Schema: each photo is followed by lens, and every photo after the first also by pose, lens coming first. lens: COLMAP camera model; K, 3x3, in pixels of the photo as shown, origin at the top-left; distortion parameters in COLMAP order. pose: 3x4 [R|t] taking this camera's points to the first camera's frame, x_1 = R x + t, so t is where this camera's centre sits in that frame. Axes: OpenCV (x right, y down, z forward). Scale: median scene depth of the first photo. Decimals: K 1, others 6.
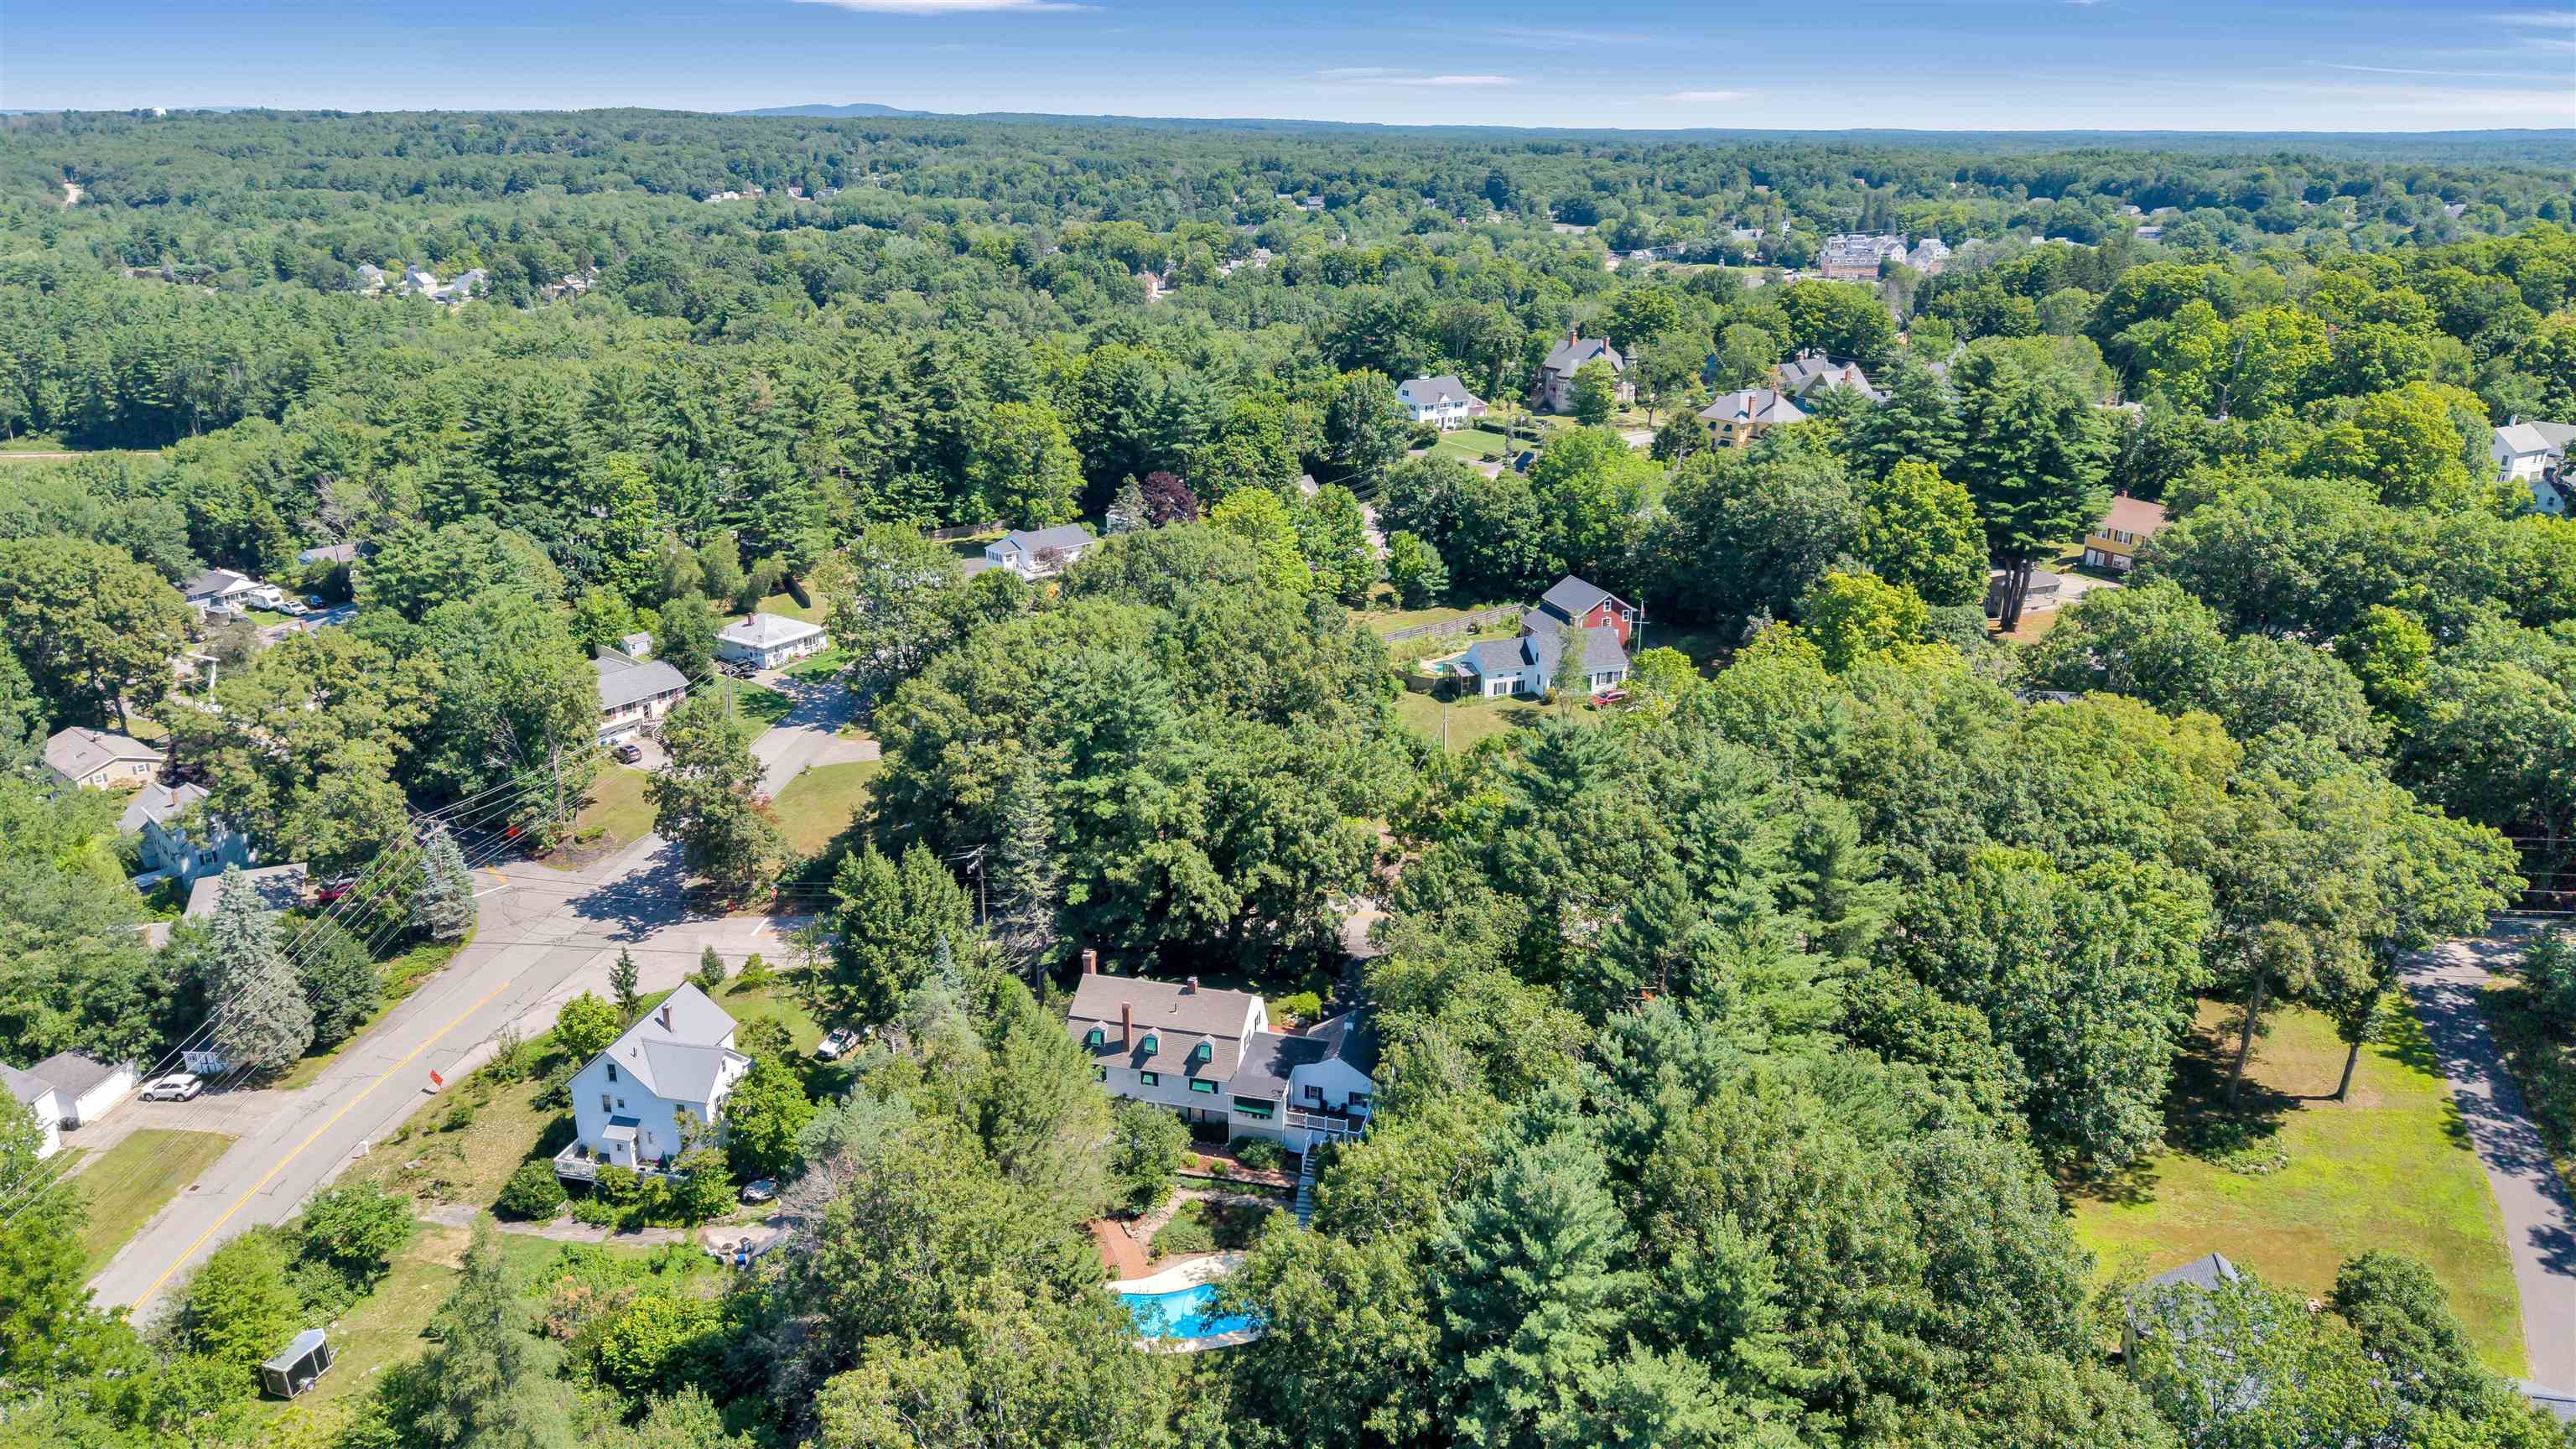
lens RADIAL K [[1662.0, 0, 1309.9], [0, 1662.0, 711.7], [0, 0, 1]] dist [0.038920, -0.049162]
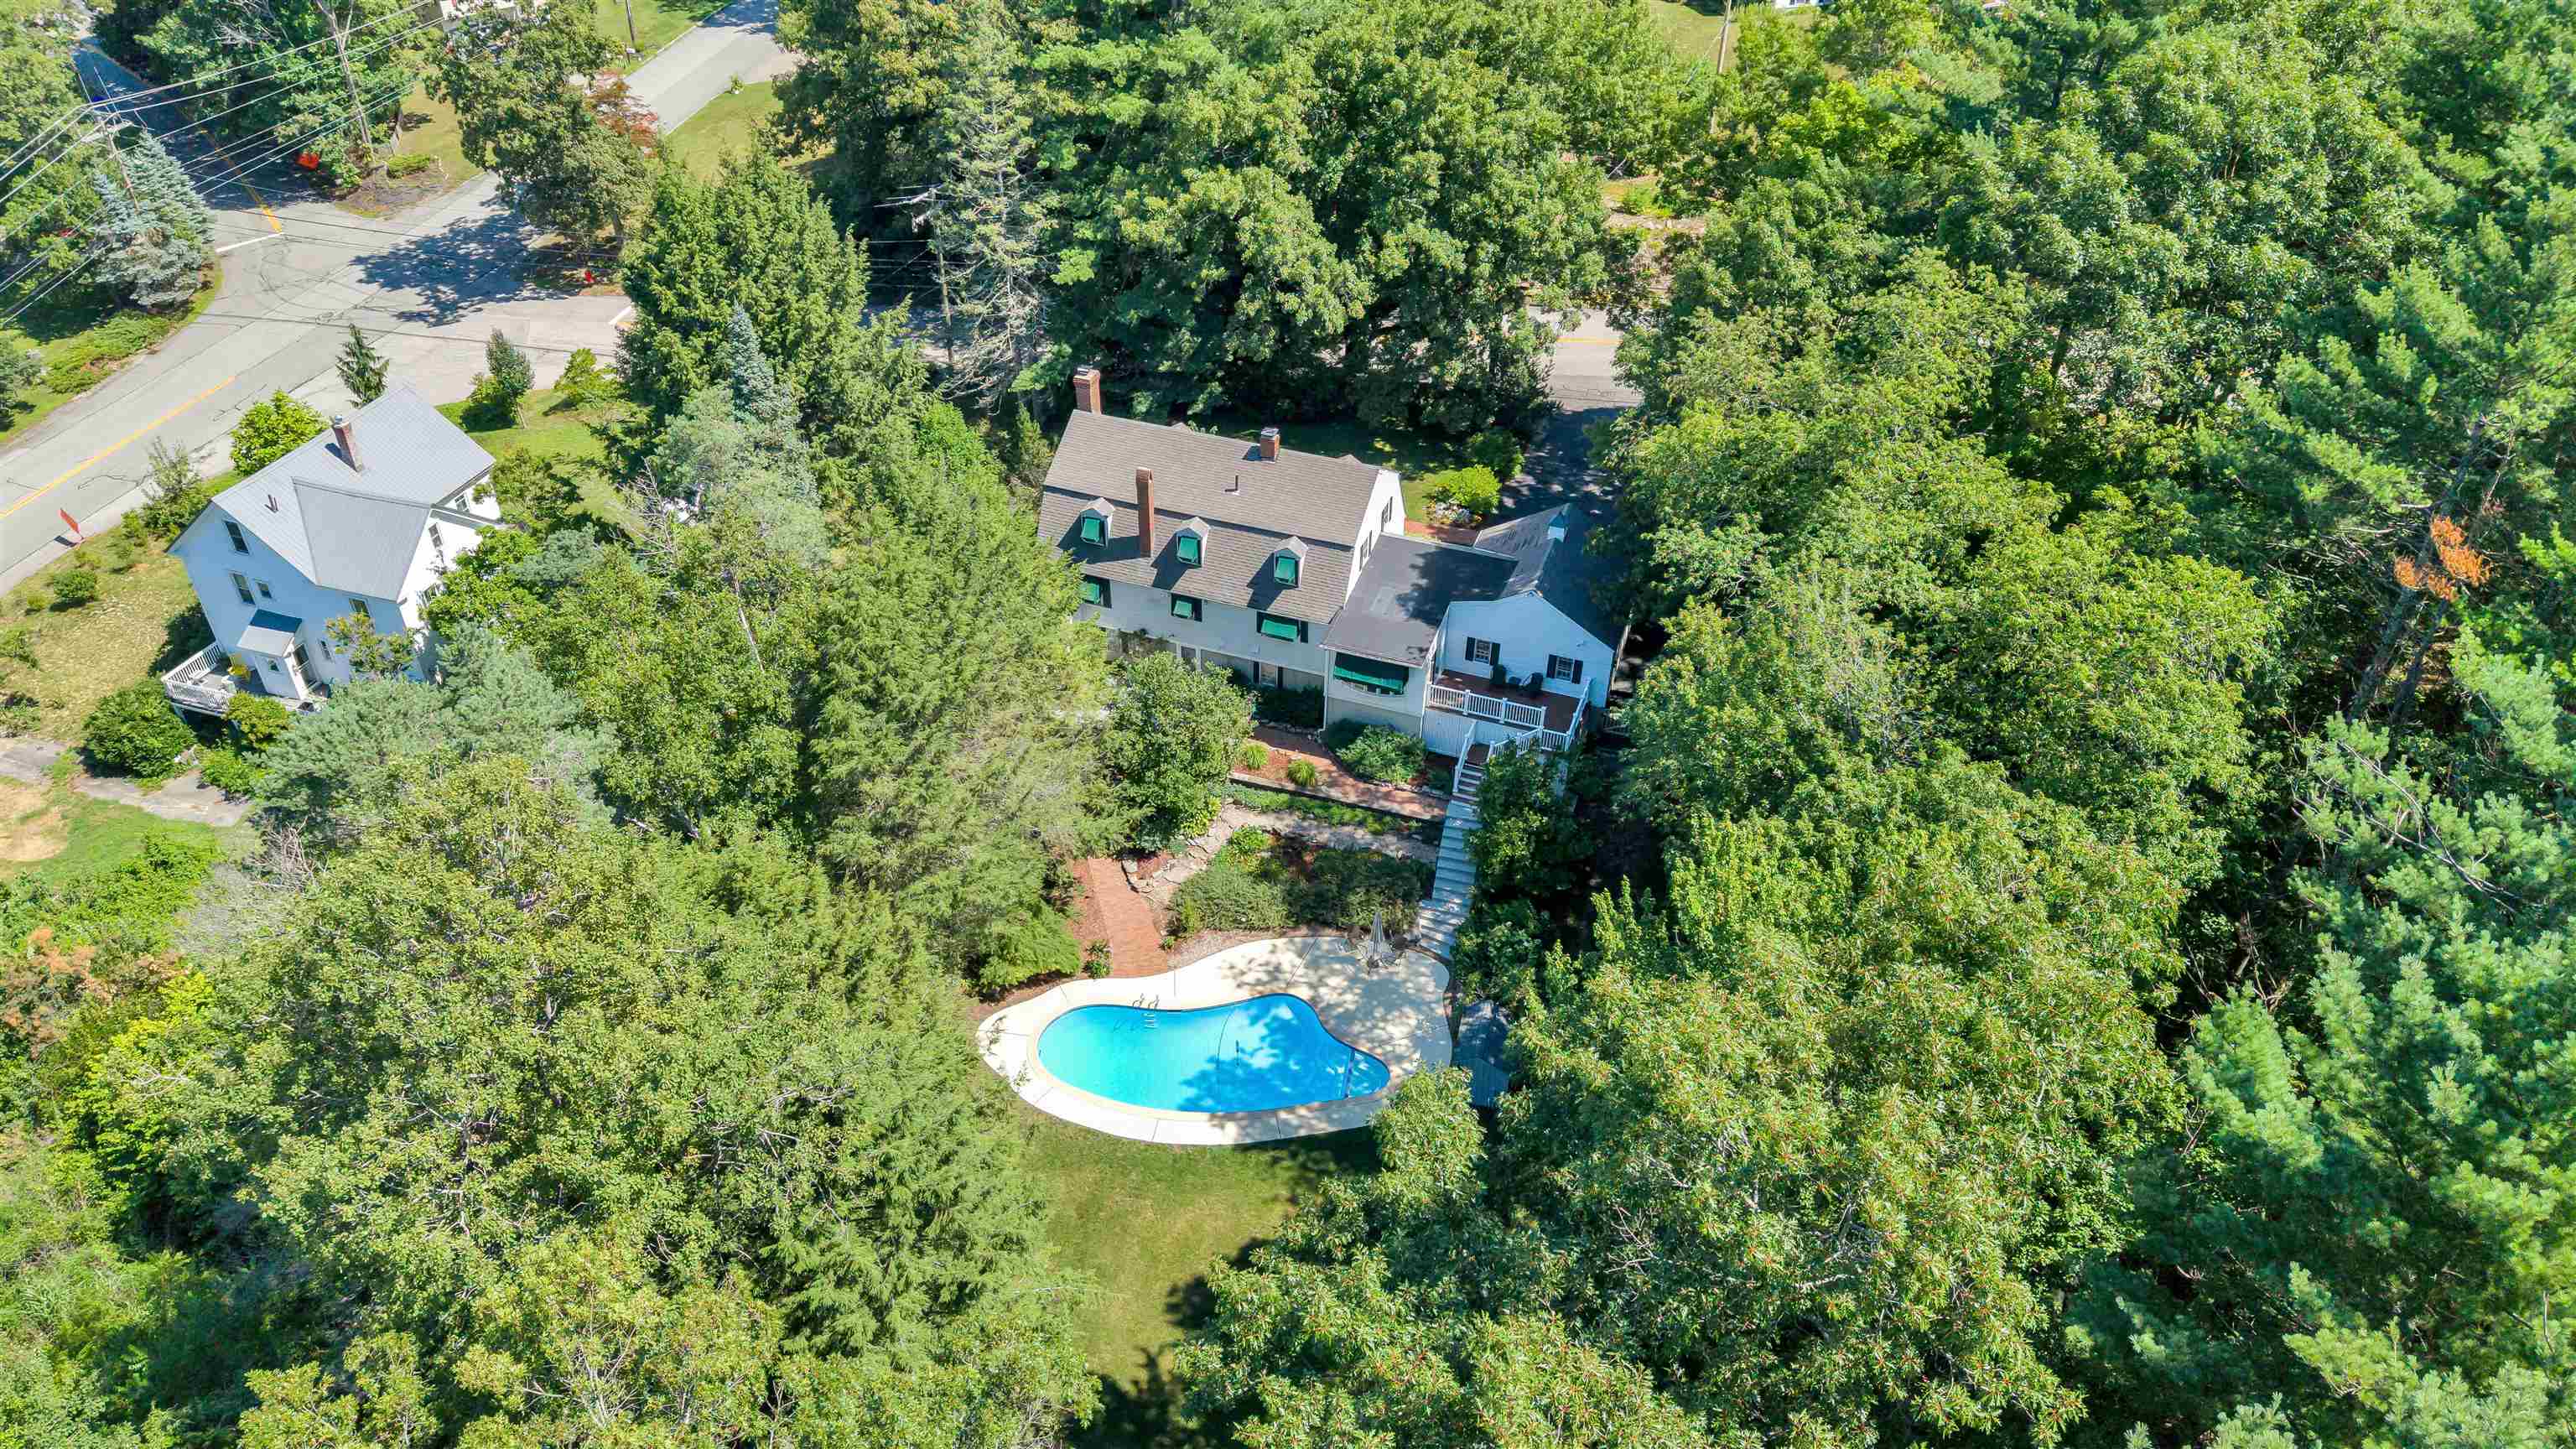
lens RADIAL K [[1649.6, 0, 1317.9], [0, 1649.6, 722.7], [0, 0, 1]] dist [0.052929, -0.076510]
pose [[0.996001, 0.065511, -0.060749, -0.015175], [-0.042342, 0.944863, 0.324717, 0.068776], [0.078672, -0.320846, 0.943858, 0.424843]]
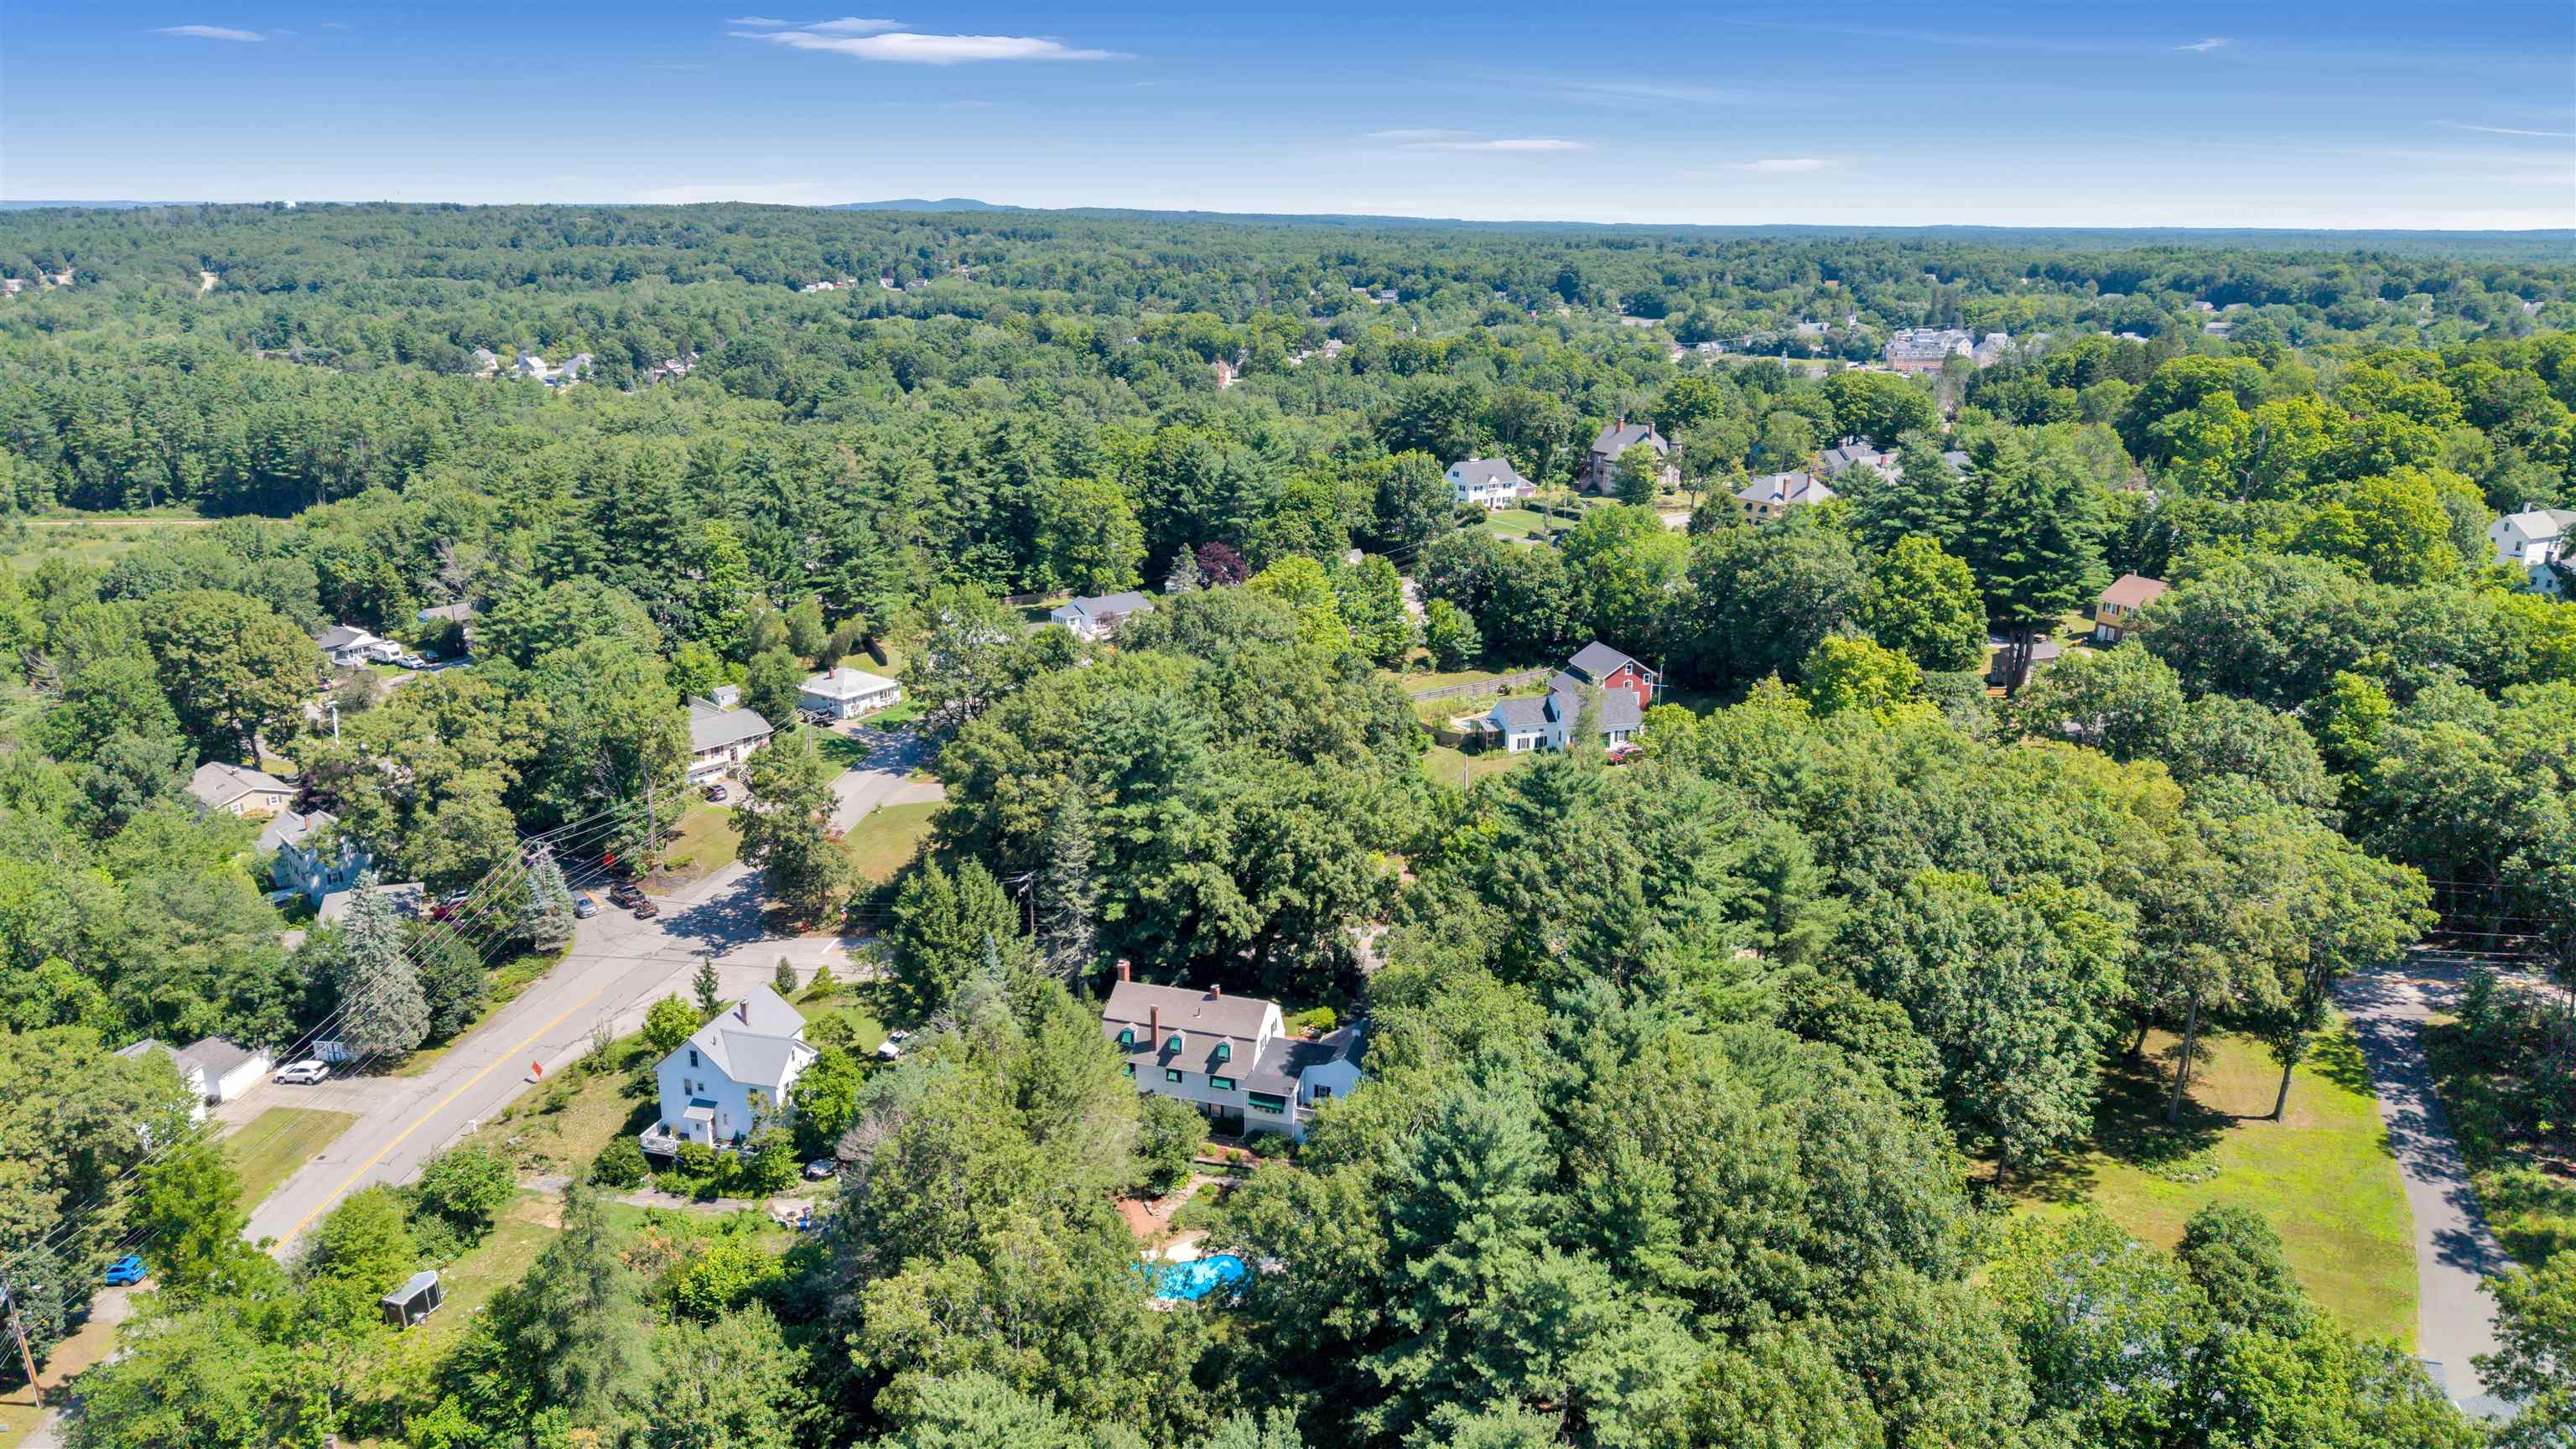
lens RADIAL K [[1649.6, 0, 1317.9], [0, 1649.6, 722.7], [0, 0, 1]] dist [0.052929, -0.076510]
pose [[0.999161, 0.014460, -0.038327, 0.033517], [-0.016121, 0.998928, -0.043393, 0.029289], [0.037659, 0.043975, 0.998323, -0.089308]]
